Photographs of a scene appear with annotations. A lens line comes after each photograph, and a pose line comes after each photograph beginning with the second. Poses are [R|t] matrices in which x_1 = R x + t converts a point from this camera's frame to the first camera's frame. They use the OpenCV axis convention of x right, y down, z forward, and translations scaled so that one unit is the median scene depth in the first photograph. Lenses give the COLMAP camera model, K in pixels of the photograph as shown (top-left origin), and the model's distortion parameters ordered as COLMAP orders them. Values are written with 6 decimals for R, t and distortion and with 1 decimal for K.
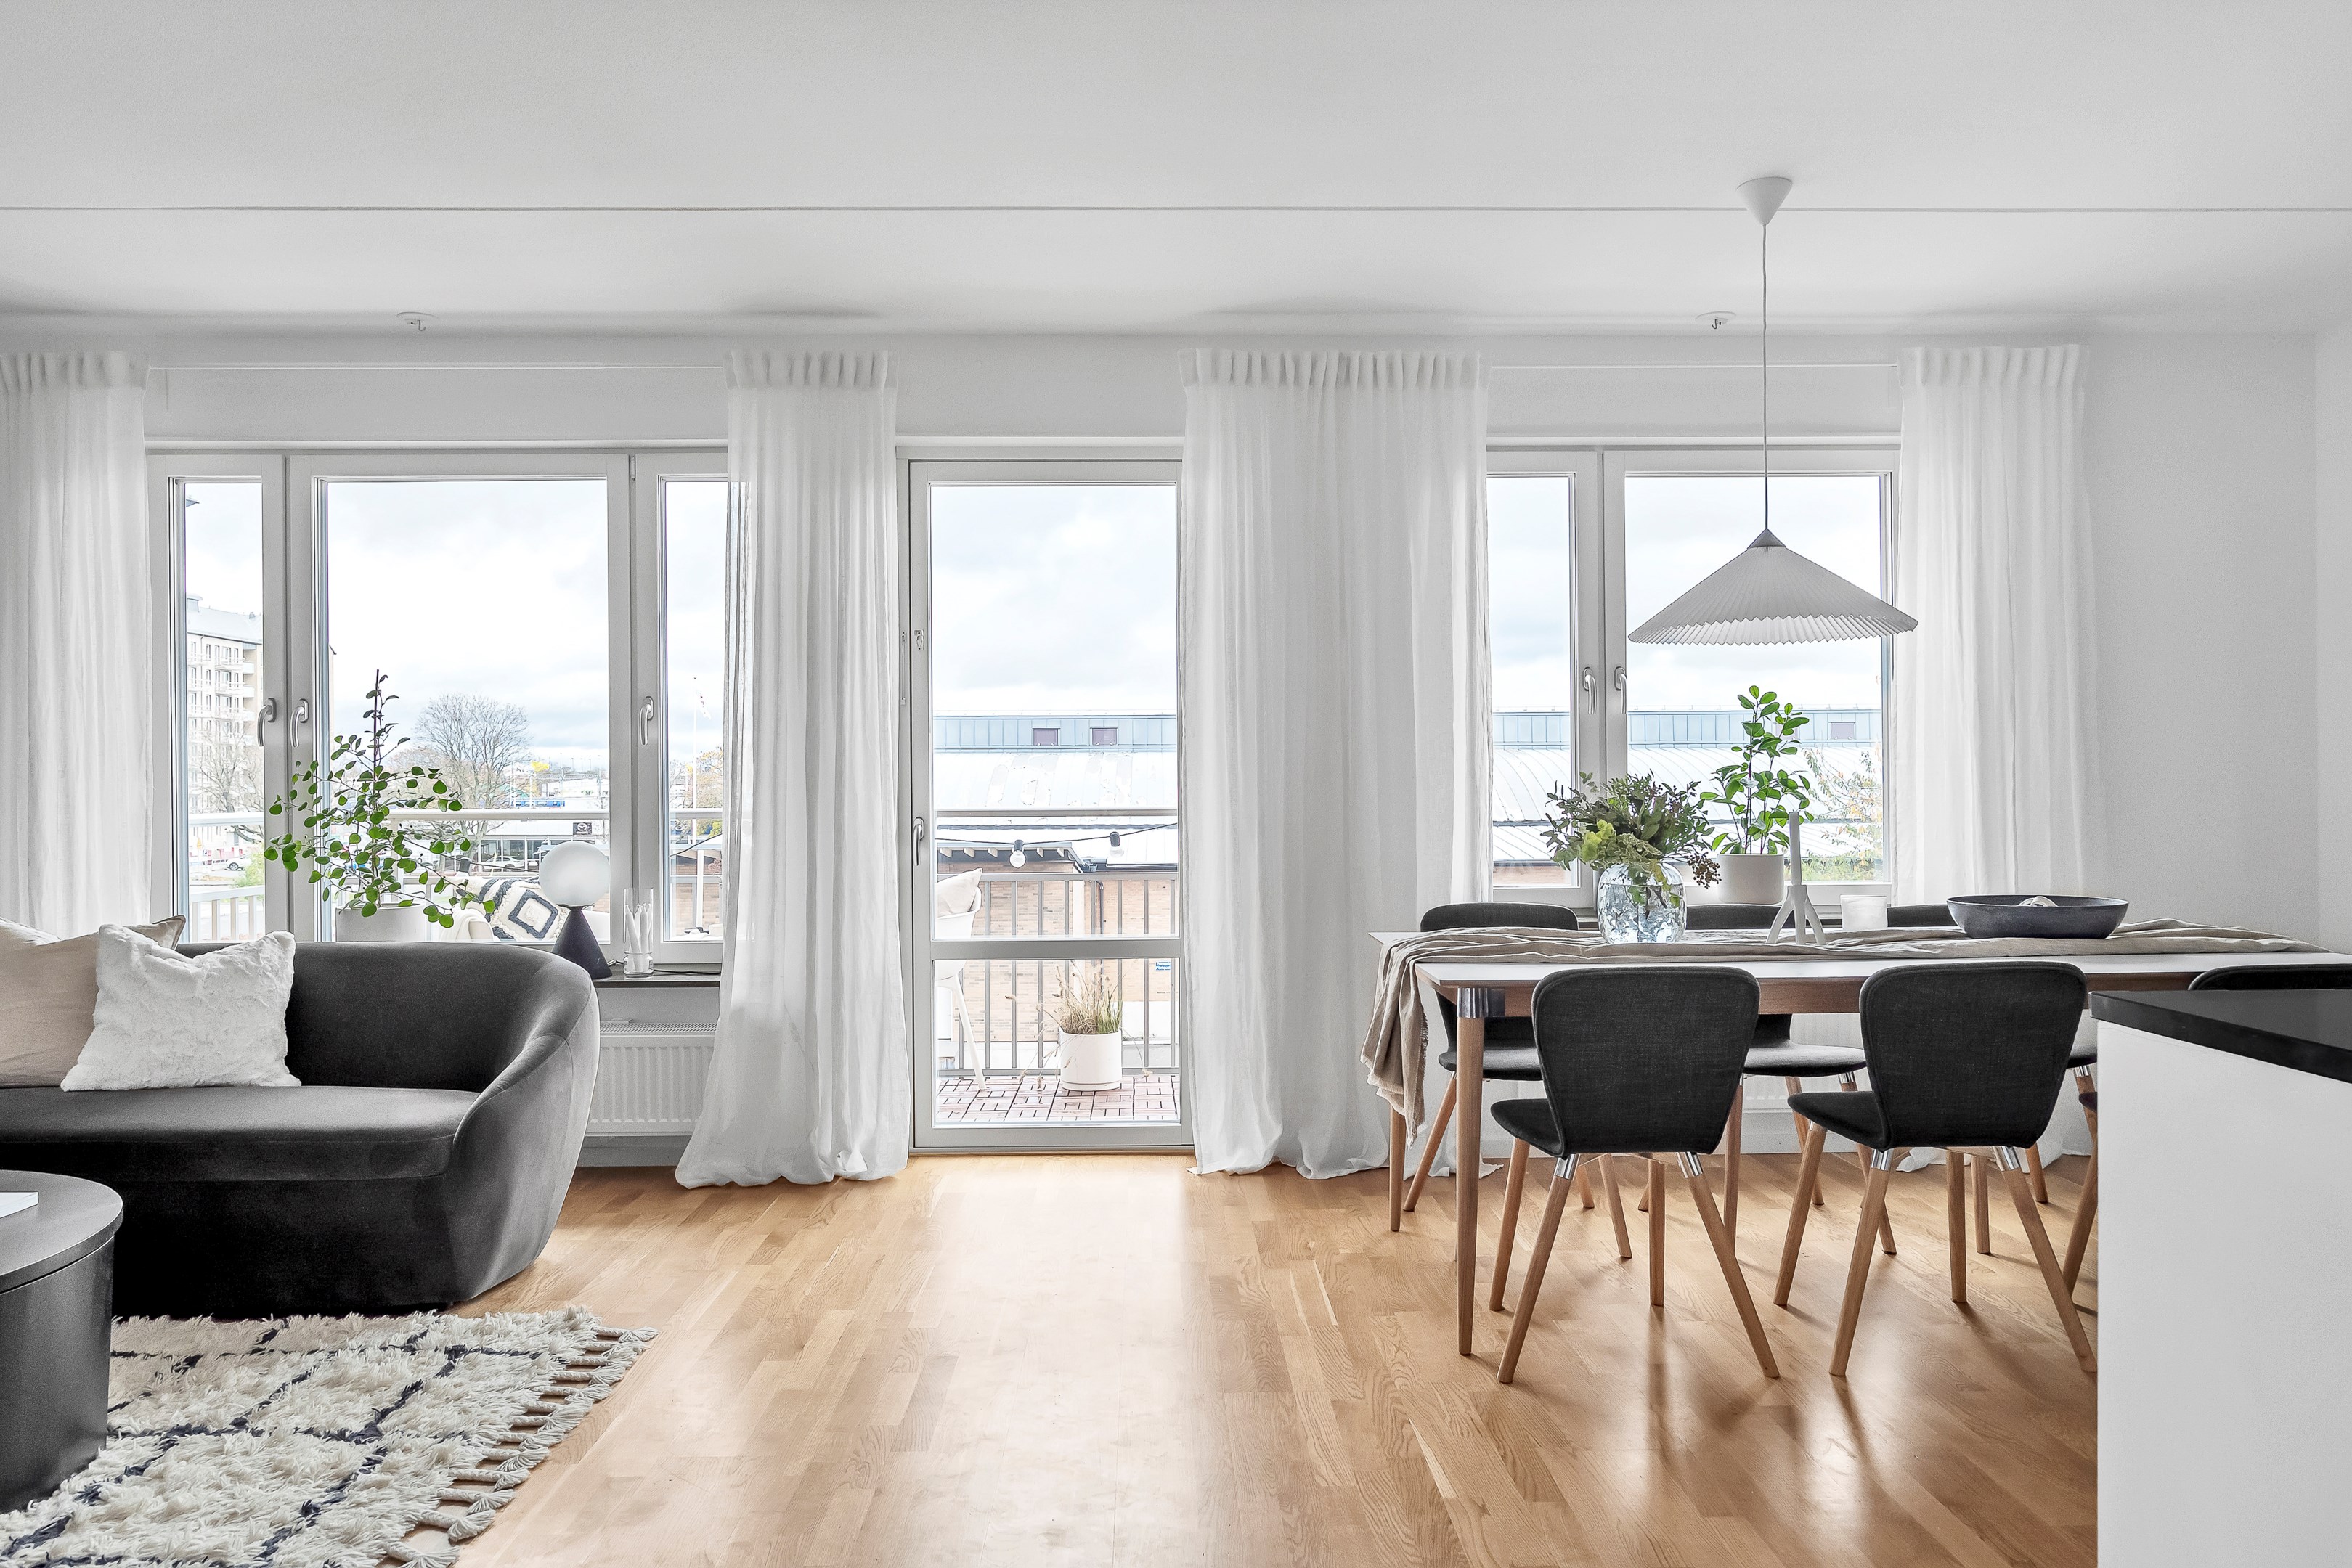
lens RADIAL K [[1591.1, 0, 1176.0], [0, 1591.1, 784.0], [0, 0, 1]] dist [-0.023502, 0.018001]
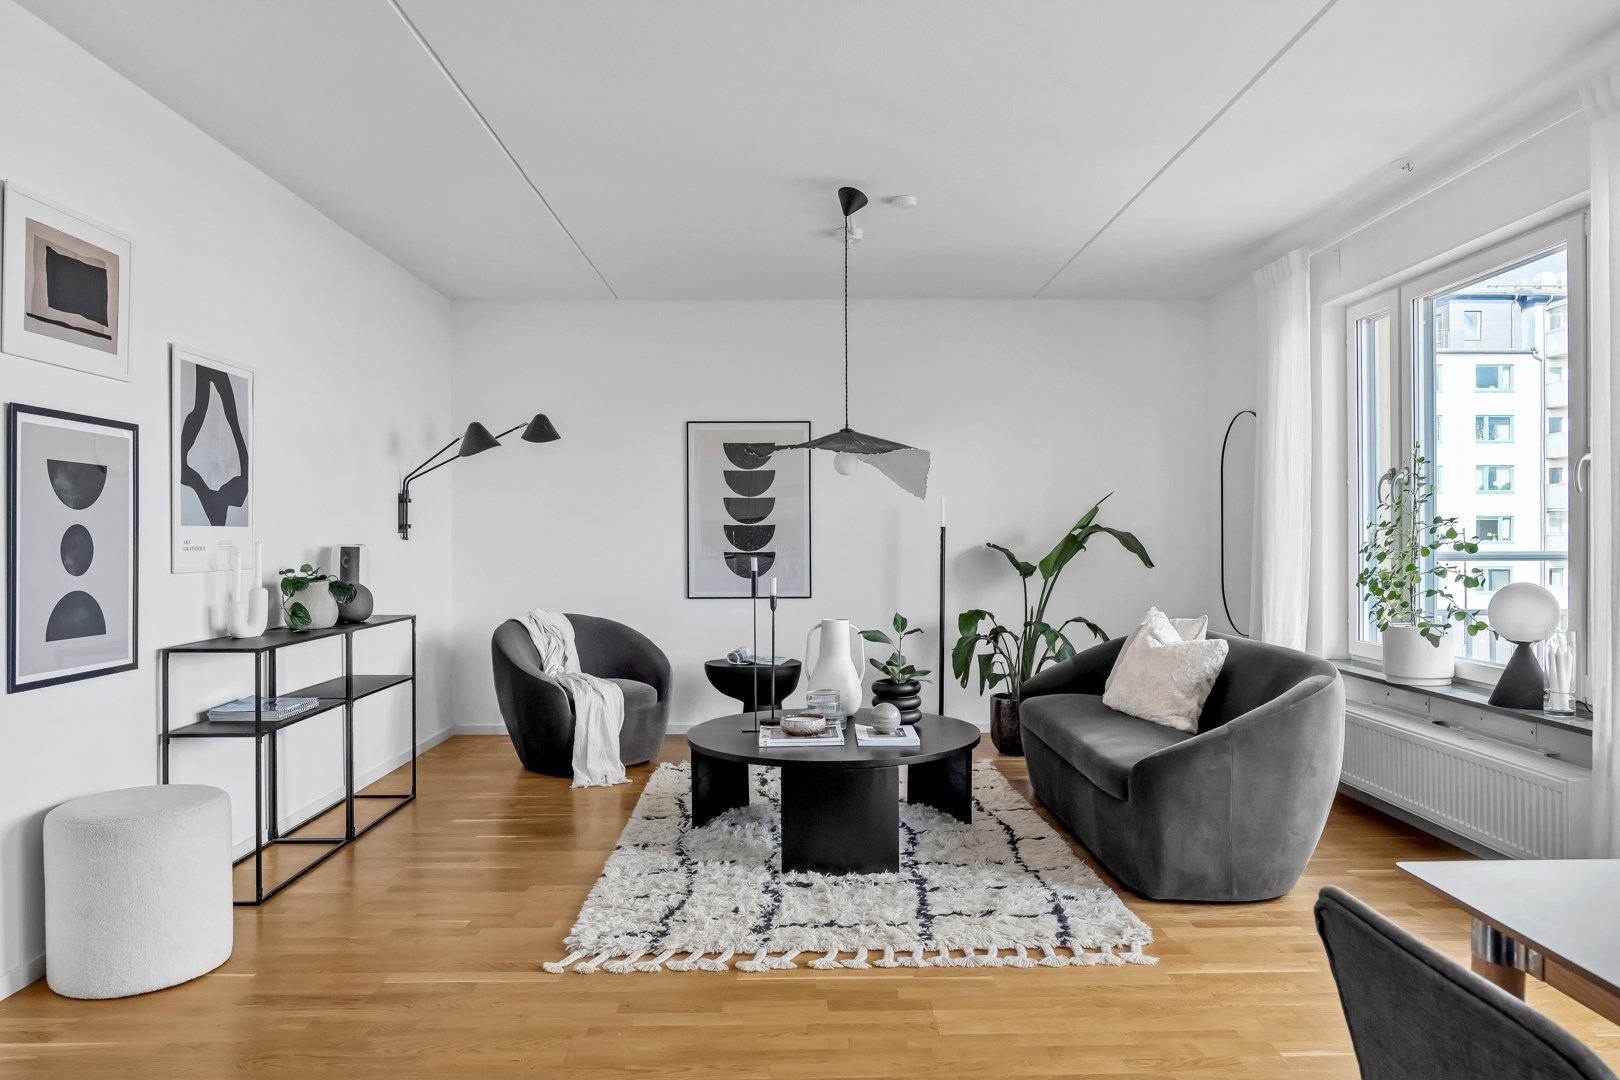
lens RADIAL K [[1096.1, 0, 810.0], [0, 1096.1, 540.0], [0, 0, 1]] dist [-0.023502, 0.018001]
pose [[-0.003425, 0.008773, -0.999956, 0.508343], [0.005830, 0.999945, 0.008753, -0.003908], [0.999977, -0.005800, -0.003476, 0.675584]]
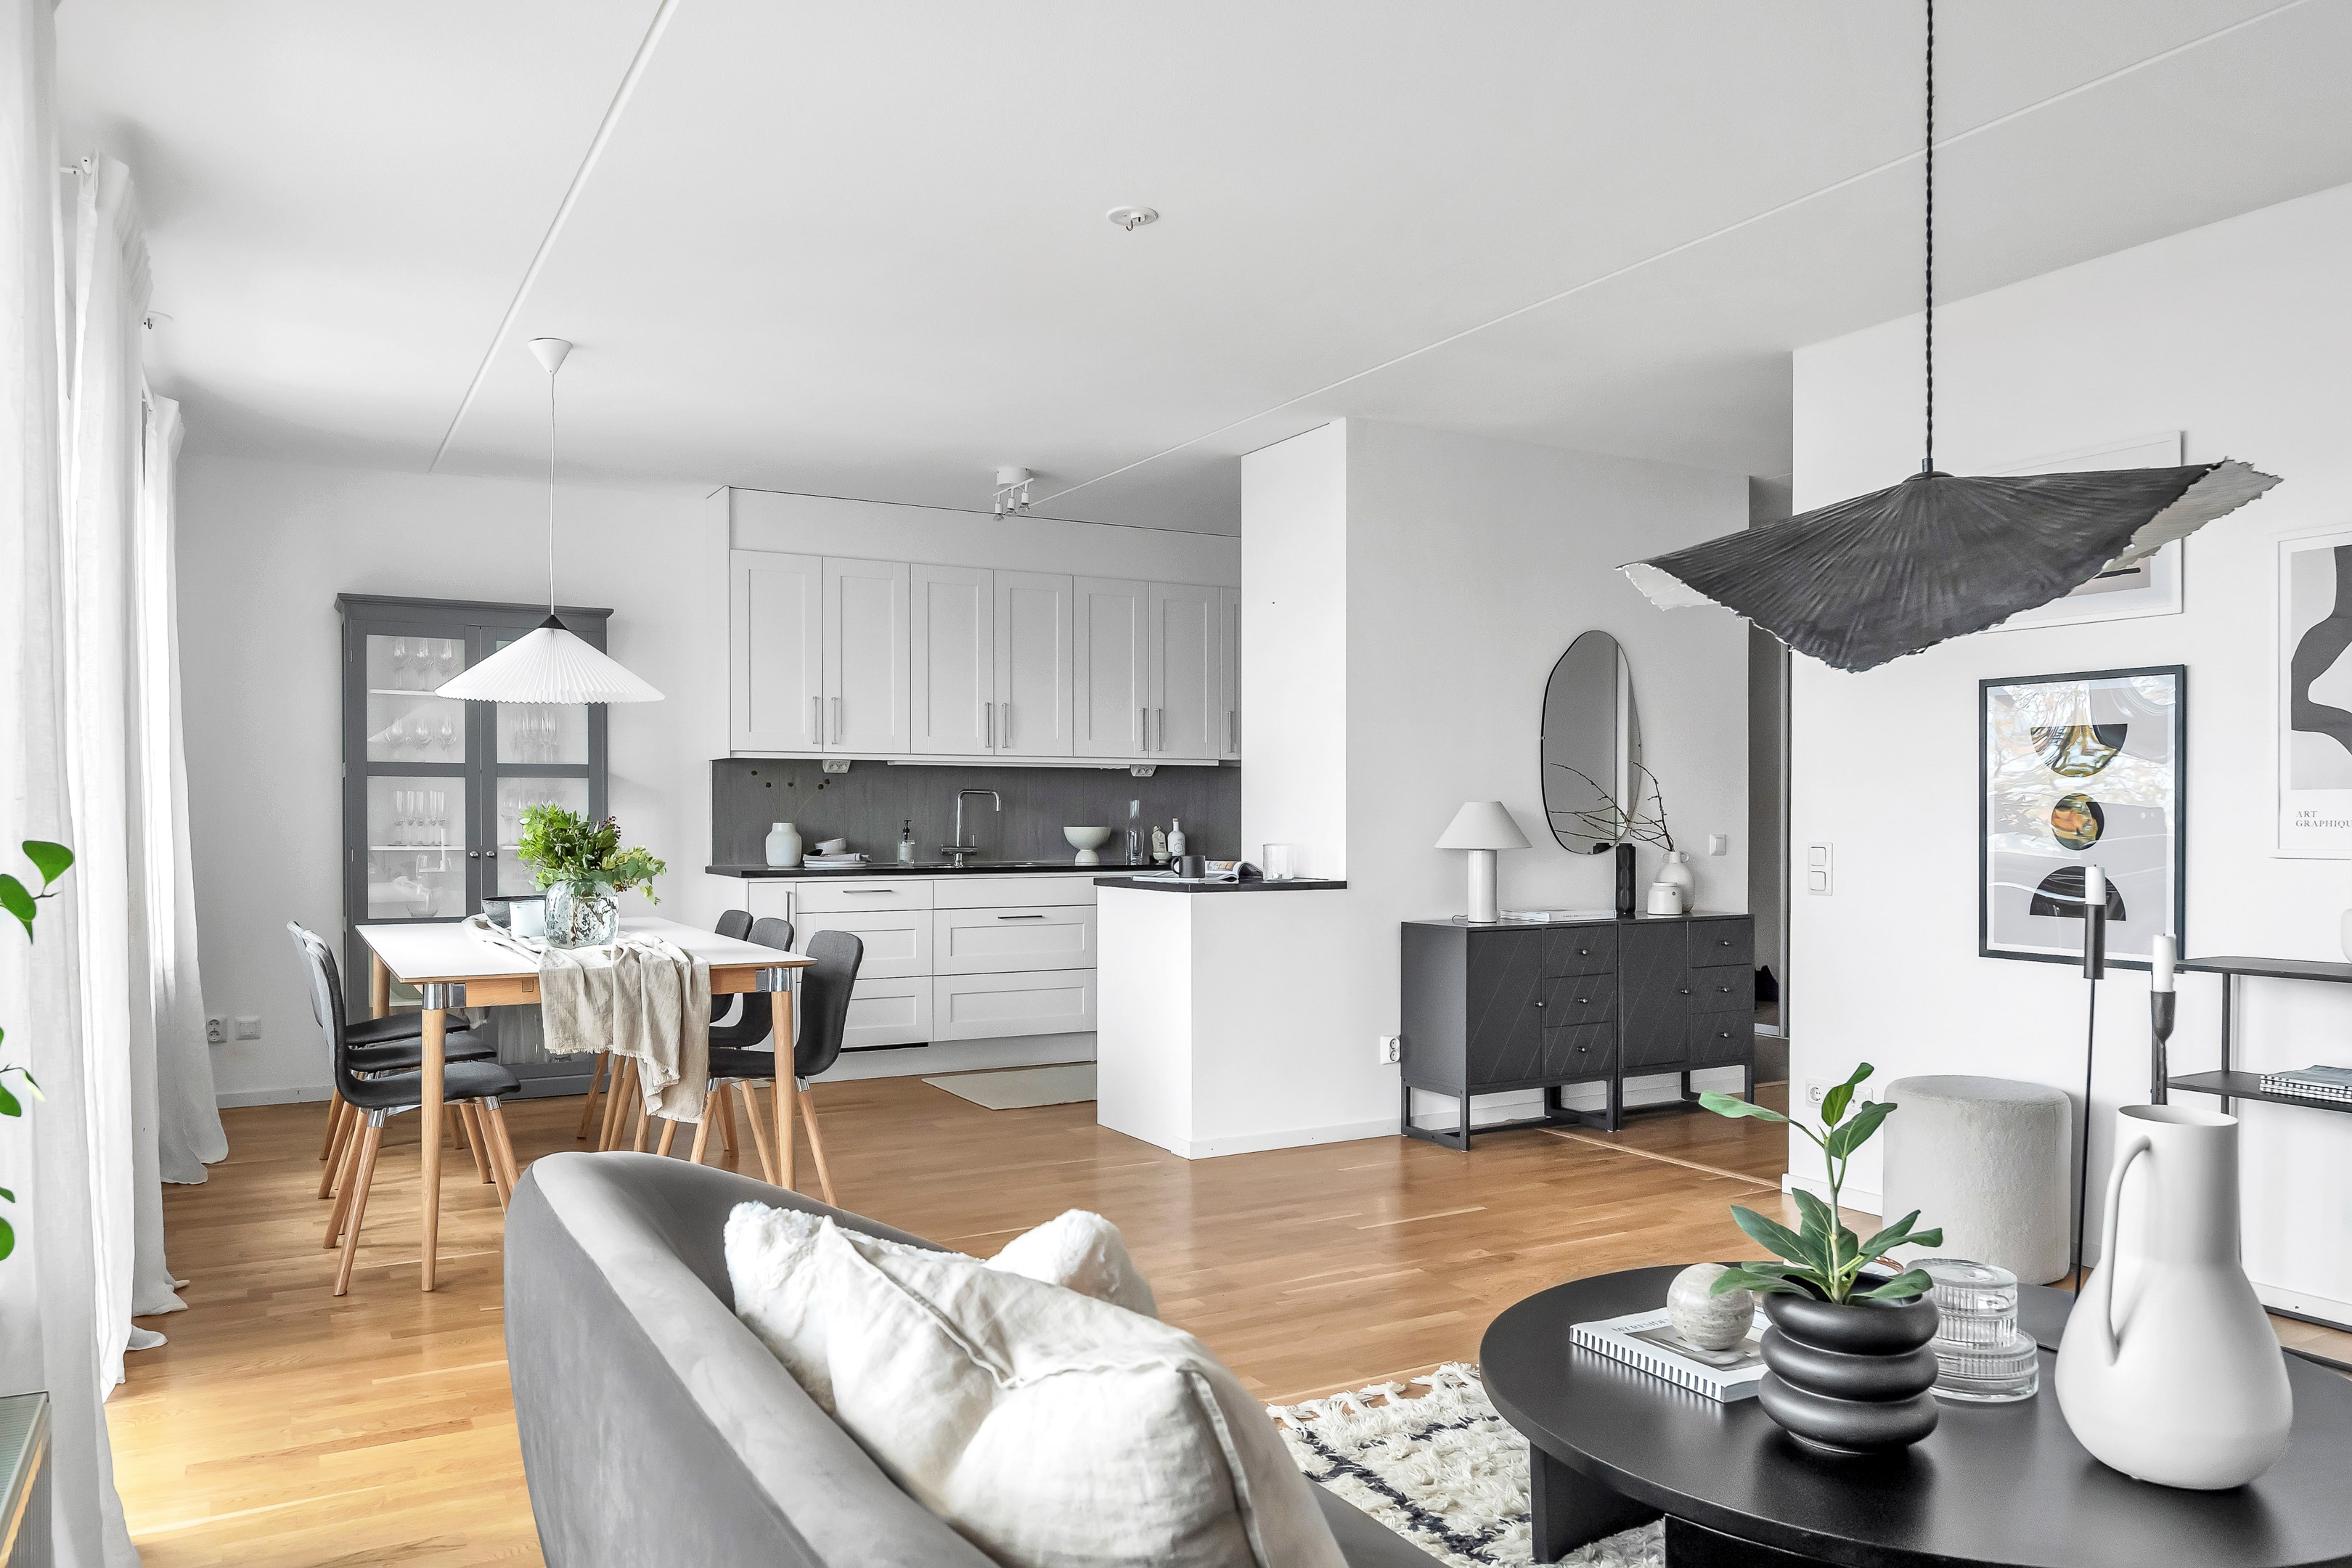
lens RADIAL K [[1641.0, 0, 1185.7], [0, 1641.0, 832.0], [0, 0, 1]] dist [-0.006988, 0.000386]
pose [[-0.476601, -0.003214, 0.879114, -1.041333], [0.002050, 0.999987, 0.004768, 0.008357], [-0.879118, 0.004075, -0.476588, 1.205323]]
